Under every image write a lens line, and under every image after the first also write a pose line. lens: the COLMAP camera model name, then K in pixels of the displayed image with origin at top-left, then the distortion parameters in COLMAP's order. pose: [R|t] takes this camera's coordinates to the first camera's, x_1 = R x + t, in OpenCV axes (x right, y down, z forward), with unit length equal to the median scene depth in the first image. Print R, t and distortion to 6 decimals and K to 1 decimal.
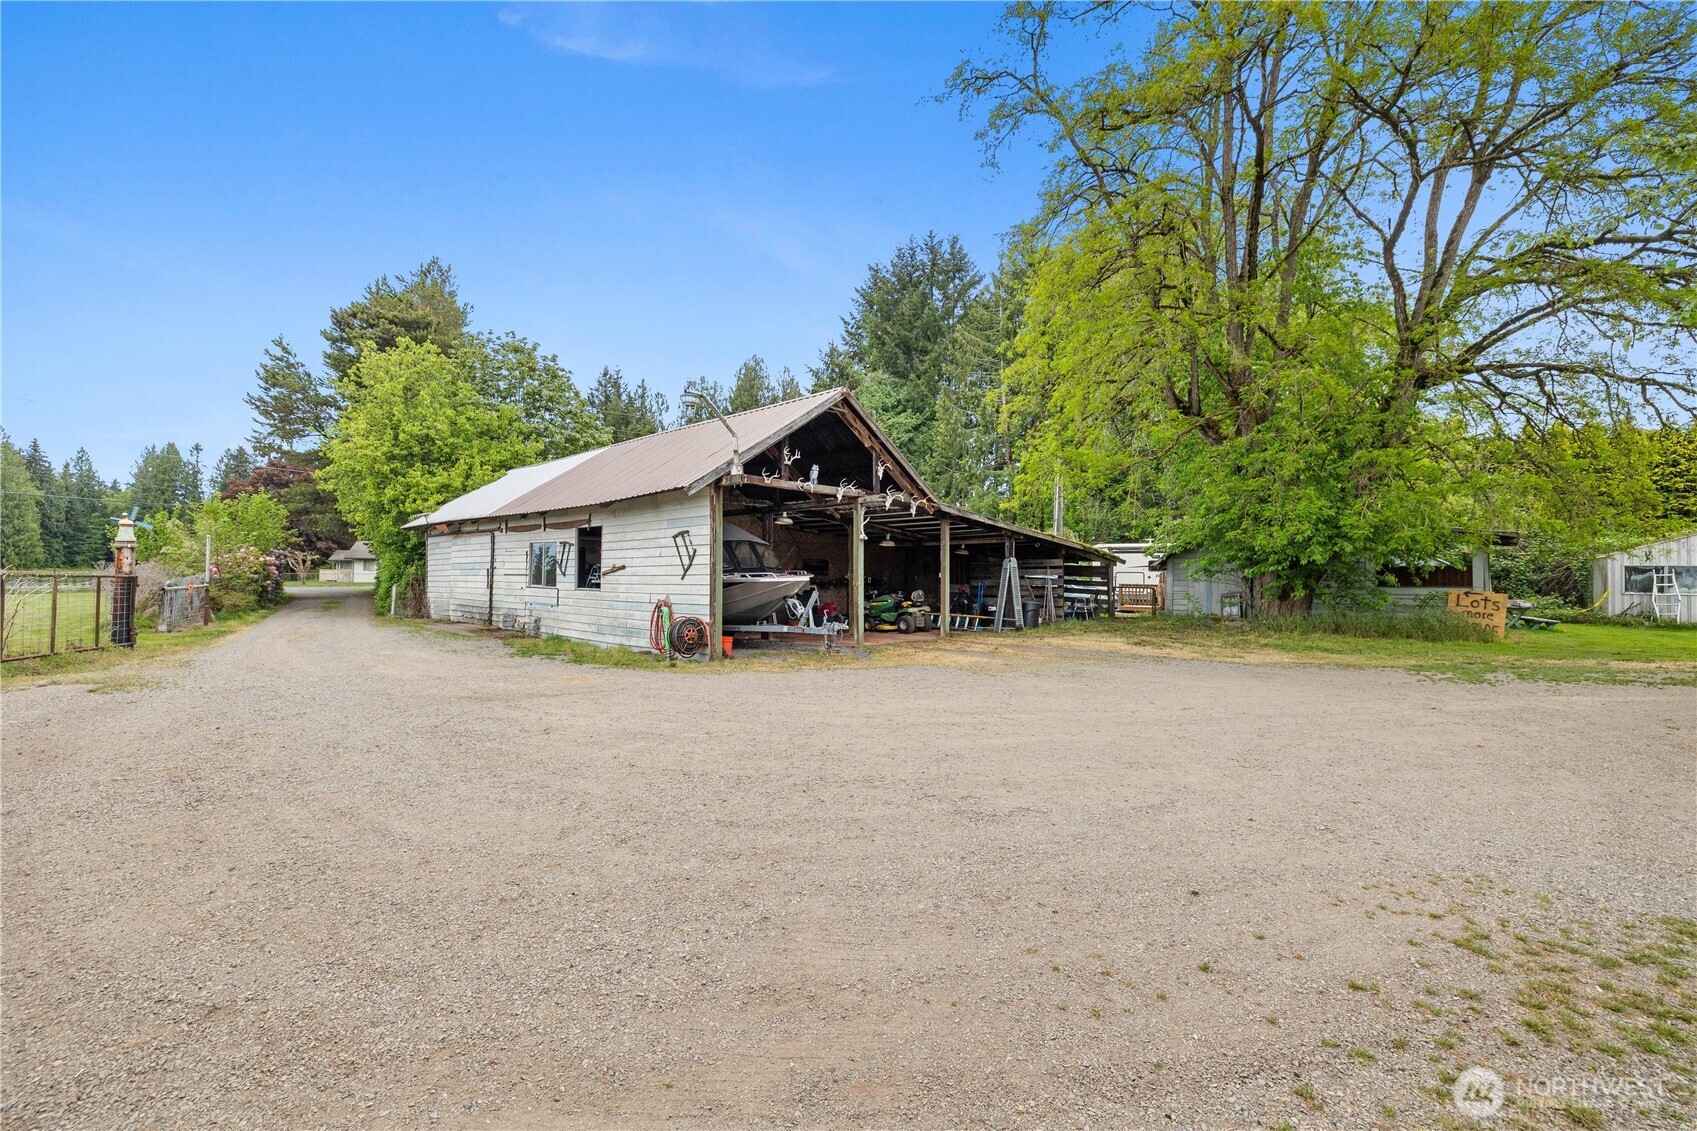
lens RADIAL K [[716.4, 0, 843.2], [0, 716.4, 563.7], [0, 0, 1]] dist [0.001404, -0.000072]
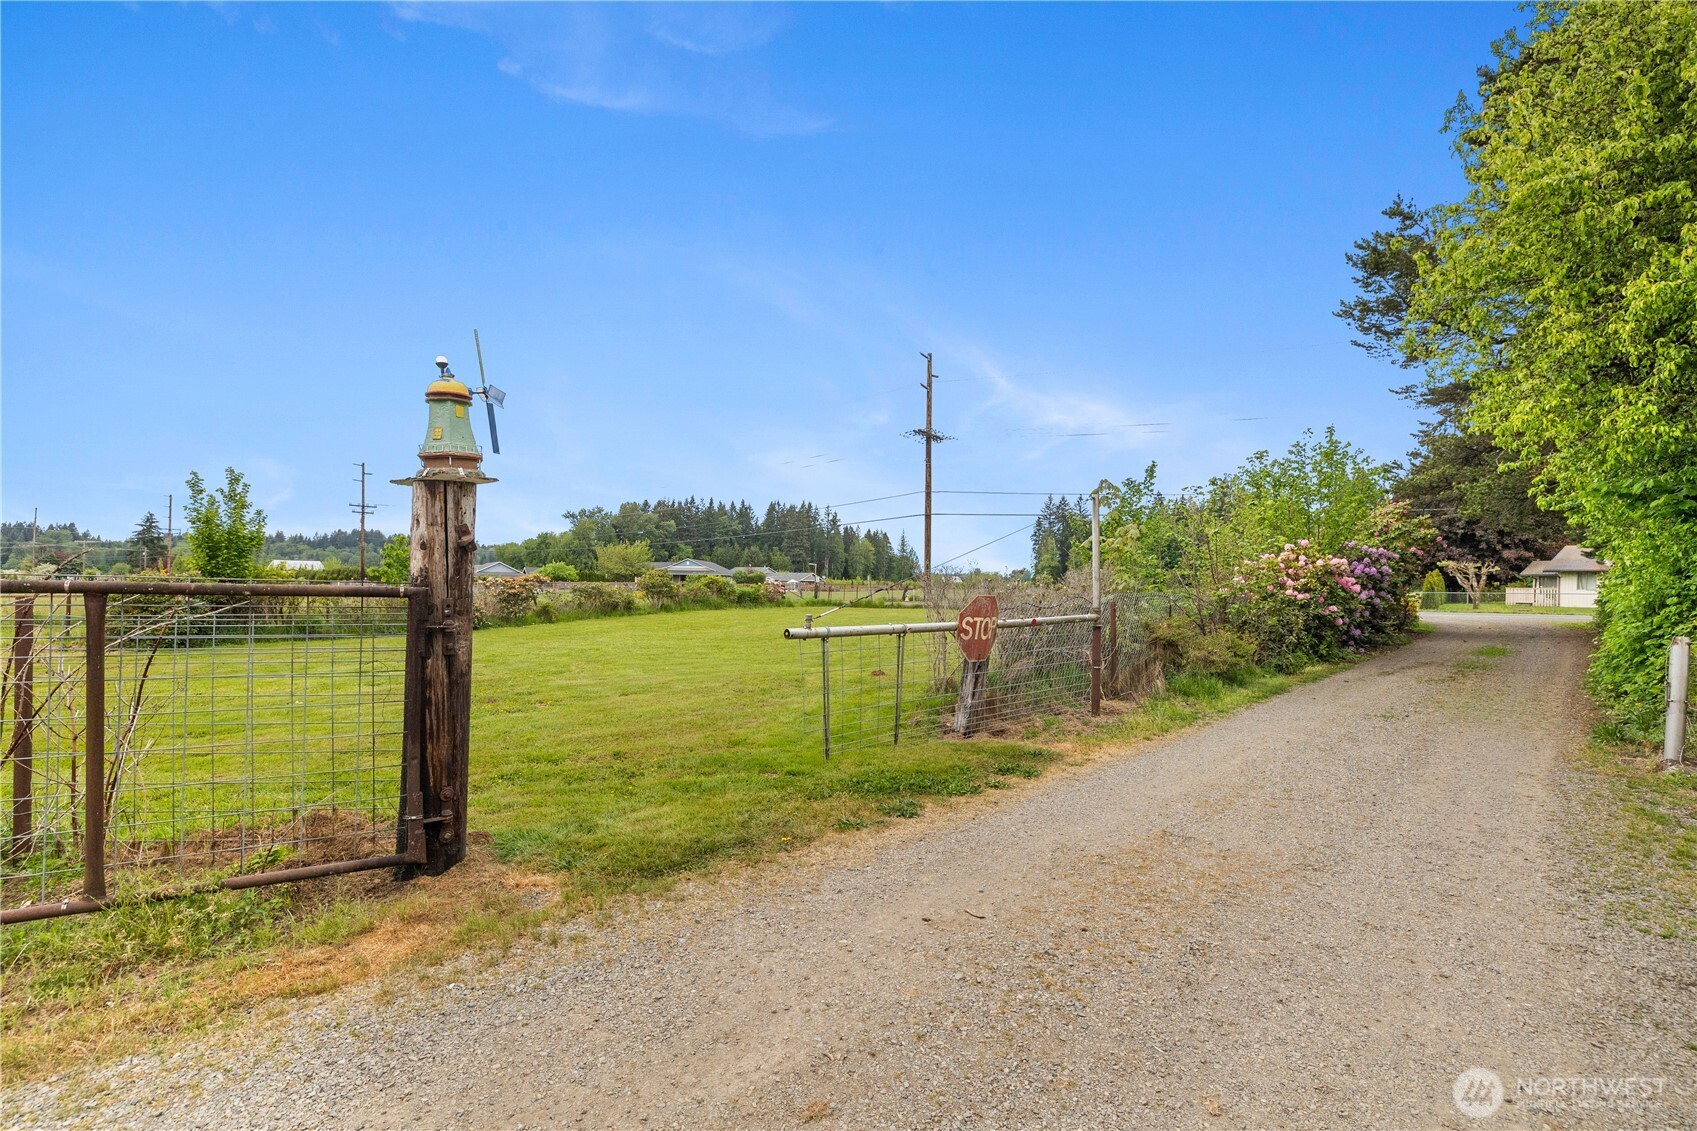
lens RADIAL K [[716.4, 0, 849.2], [0, 716.4, 576.7], [0, 0, 1]] dist [0.001404, -0.000072]
pose [[0.182635, -0.015969, -0.983051, -0.410744], [0.006553, 0.999866, -0.015024, 0.009845], [0.983159, -0.003698, 0.182716, 0.636040]]
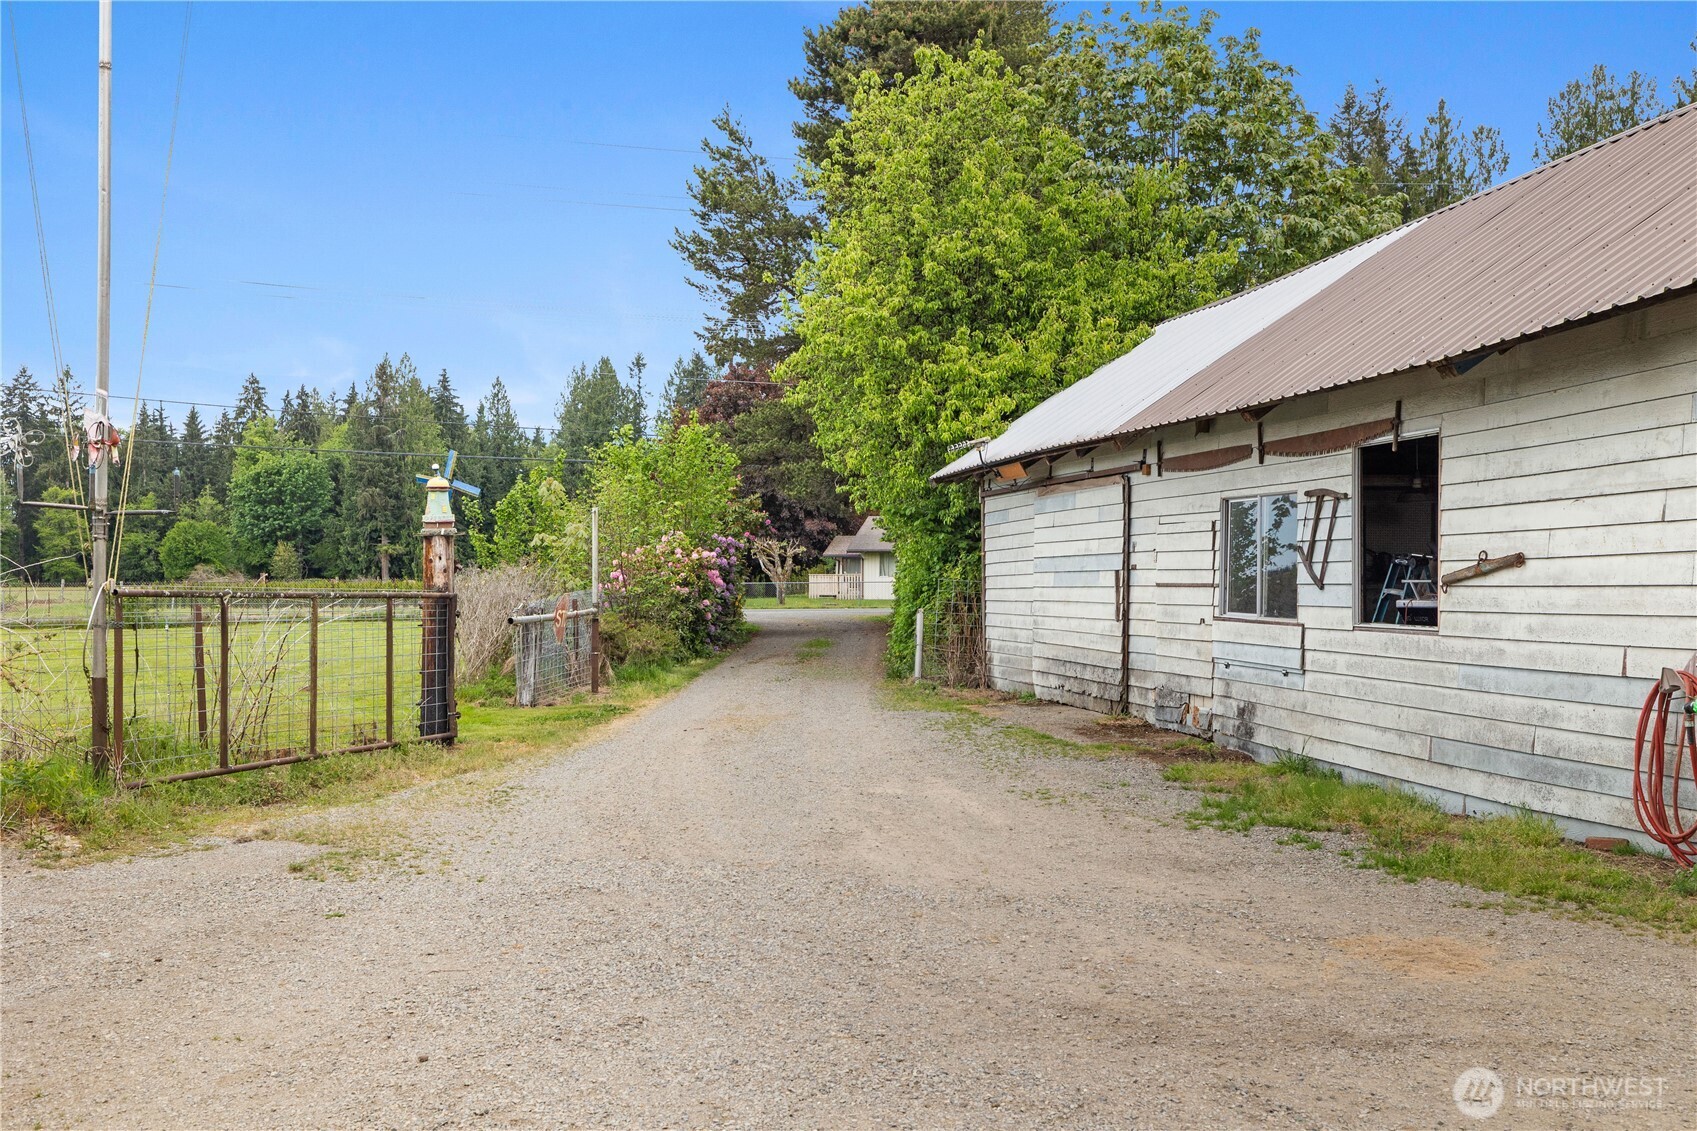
lens RADIAL K [[1660.1, 0, 855.3], [0, 1660.1, 561.2], [0, 0, 1]] dist [0.019559, 0.000000]
pose [[0.819970, -0.015653, -0.572193, -0.075827], [0.018581, 0.999827, -0.000724, 0.000310], [0.572105, -0.010039, 0.820119, 0.141288]]
